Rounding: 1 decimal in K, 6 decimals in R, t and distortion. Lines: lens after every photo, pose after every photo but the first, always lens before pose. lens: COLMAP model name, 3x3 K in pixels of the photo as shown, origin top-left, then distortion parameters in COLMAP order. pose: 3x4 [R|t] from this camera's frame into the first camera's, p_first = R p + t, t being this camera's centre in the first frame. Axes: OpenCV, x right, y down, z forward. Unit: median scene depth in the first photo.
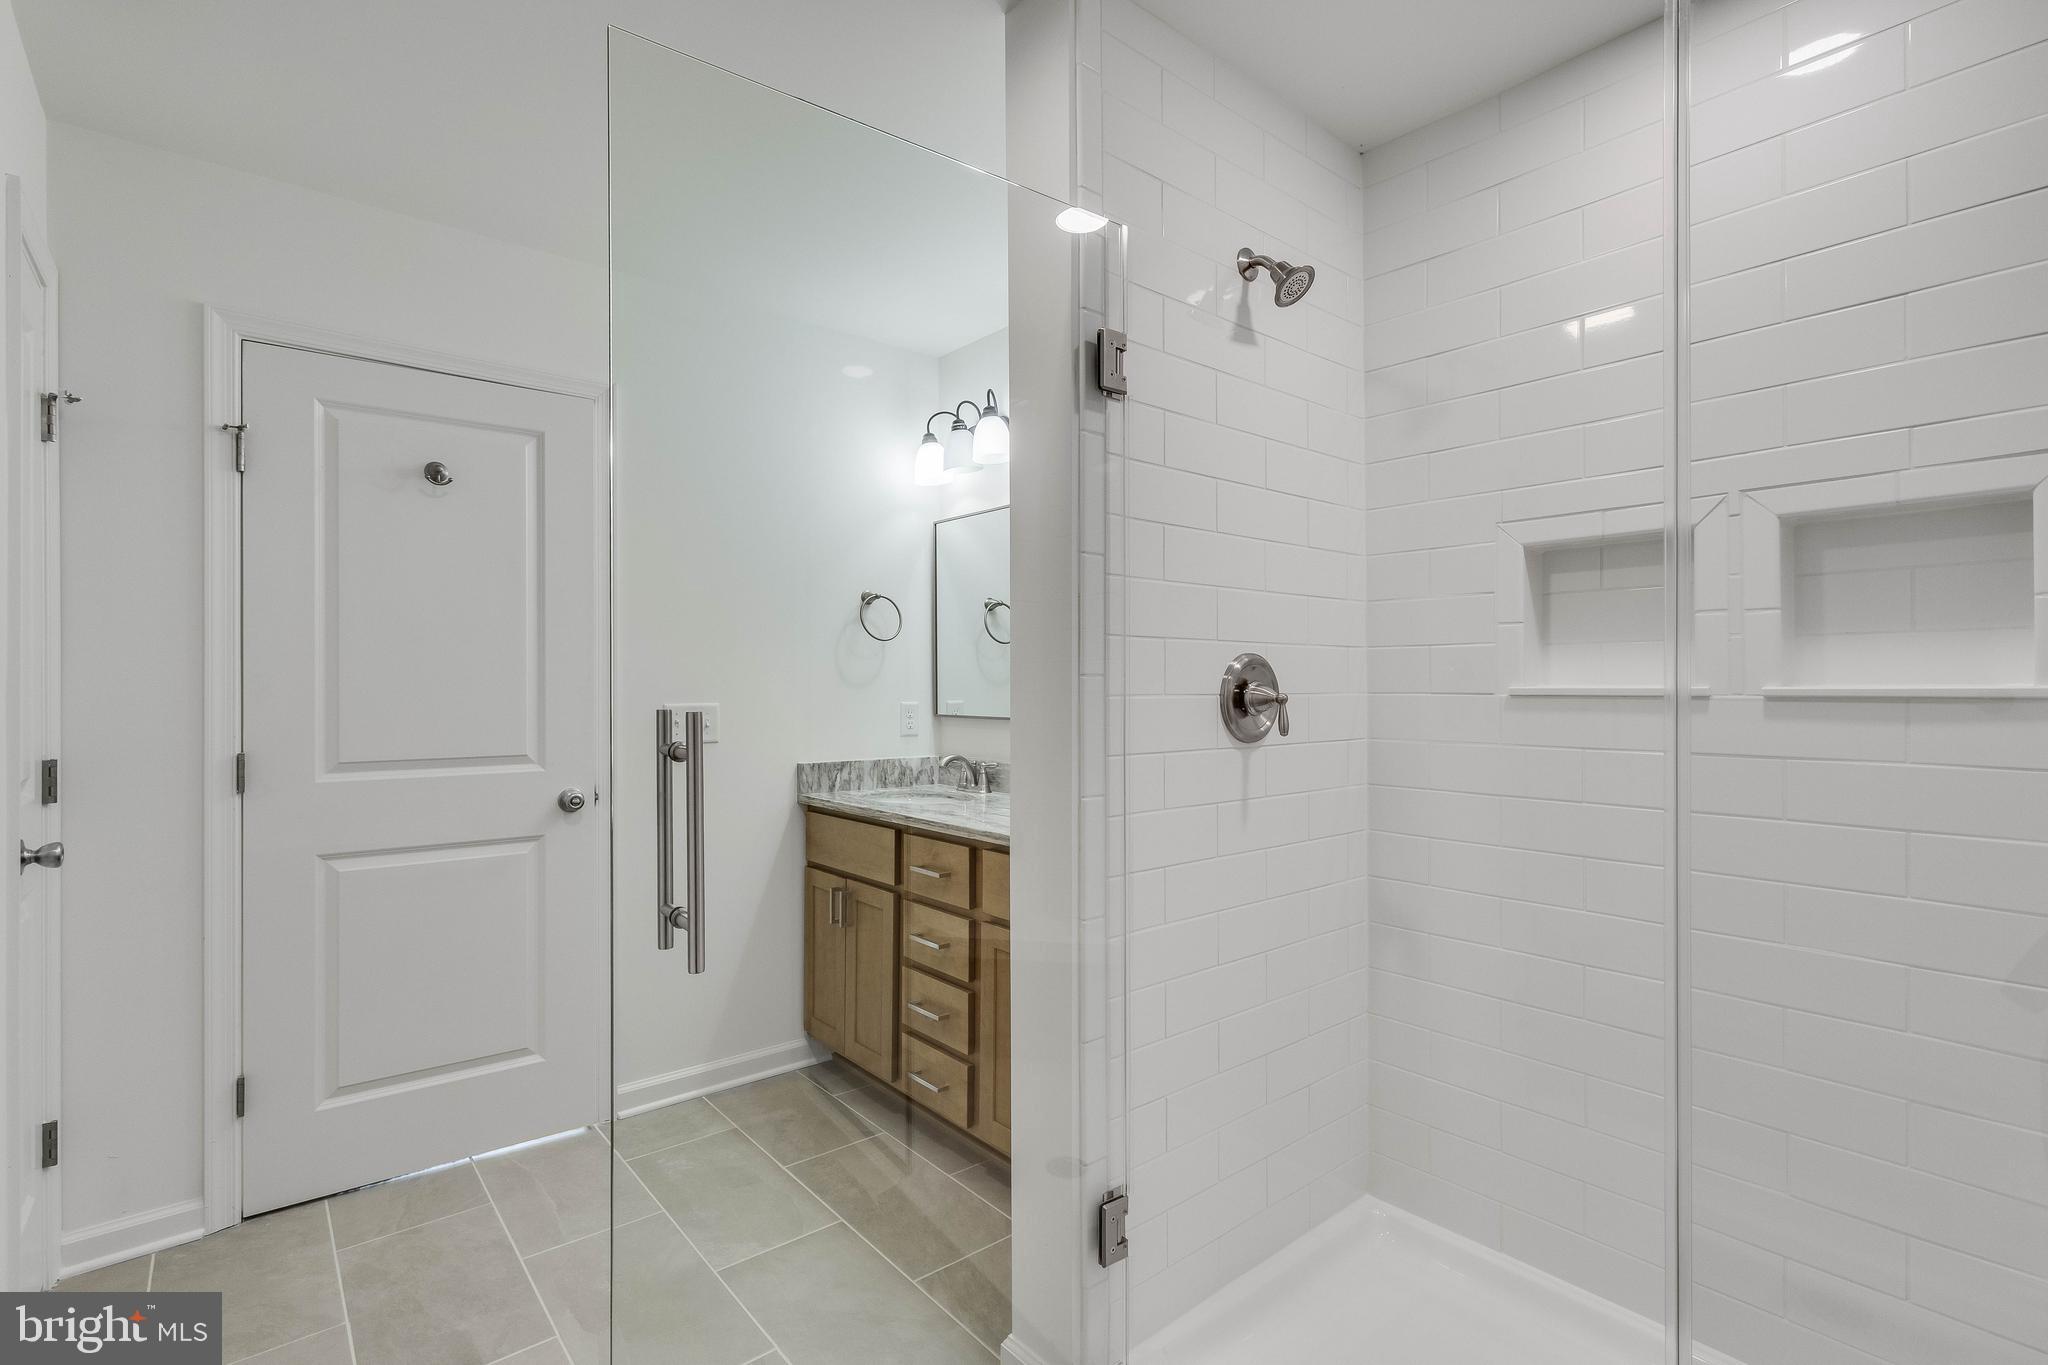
lens RADIAL K [[957.5, 0, 1026.2], [0, 957.5, 675.2], [0, 0, 1]] dist [-0.001683, -0.000205]
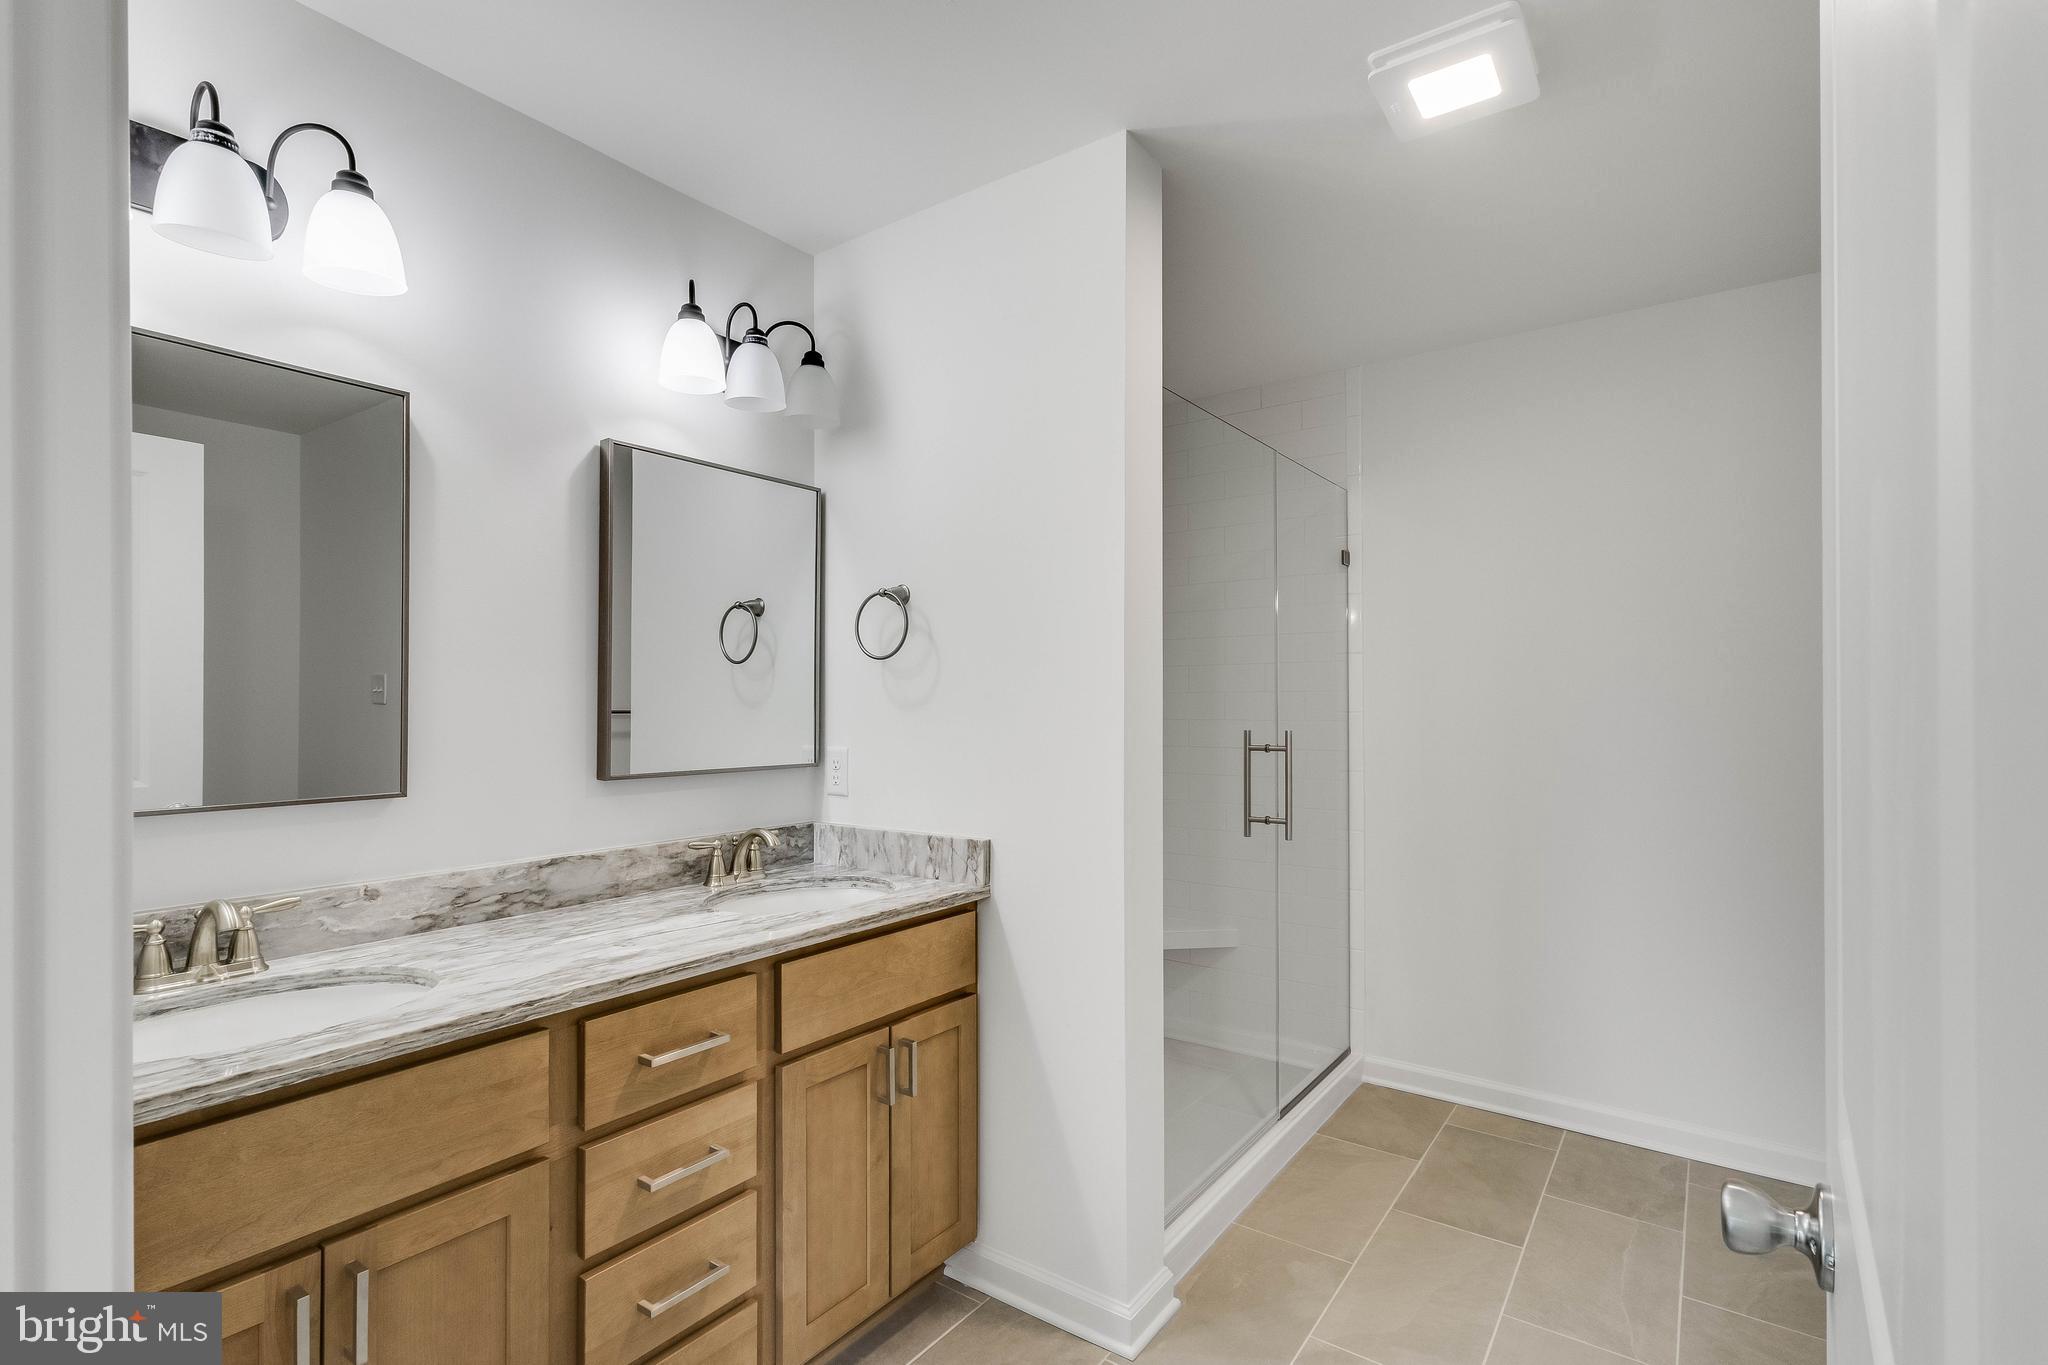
lens RADIAL K [[957.5, 0, 1026.7], [0, 957.5, 693.2], [0, 0, 1]] dist [-0.001683, -0.000205]
pose [[-0.259534, 0.007366, 0.965706, -0.689513], [0.001834, 0.999973, -0.007135, -0.004168], [-0.965732, -0.000081, -0.259540, 0.911251]]
